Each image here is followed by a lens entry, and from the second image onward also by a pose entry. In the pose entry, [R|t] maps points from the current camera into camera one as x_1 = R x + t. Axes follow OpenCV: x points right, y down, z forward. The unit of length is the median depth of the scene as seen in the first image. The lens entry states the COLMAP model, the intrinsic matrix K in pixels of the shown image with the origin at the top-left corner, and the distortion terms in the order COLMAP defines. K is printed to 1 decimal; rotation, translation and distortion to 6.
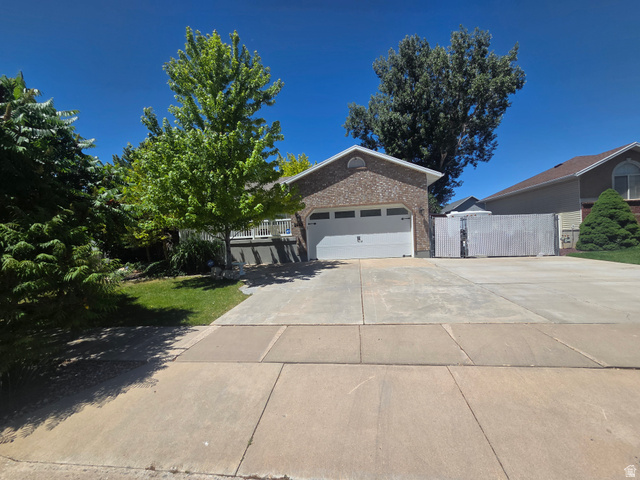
lens RADIAL K [[261.2, 0, 321.7], [0, 261.2, 241.0], [0, 0, 1]] dist [0.003433, -0.000441]
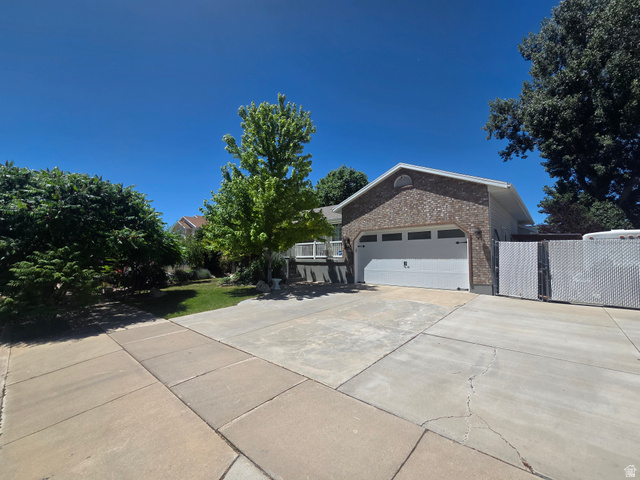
lens RADIAL K [[261.2, 0, 319.8], [0, 261.2, 240.9], [0, 0, 1]] dist [0.003433, -0.000441]
pose [[0.833206, 0.009602, -0.552880, 0.401258], [-0.044968, 0.997714, -0.050440, -0.029876], [0.551132, 0.066888, 0.831733, 0.086097]]
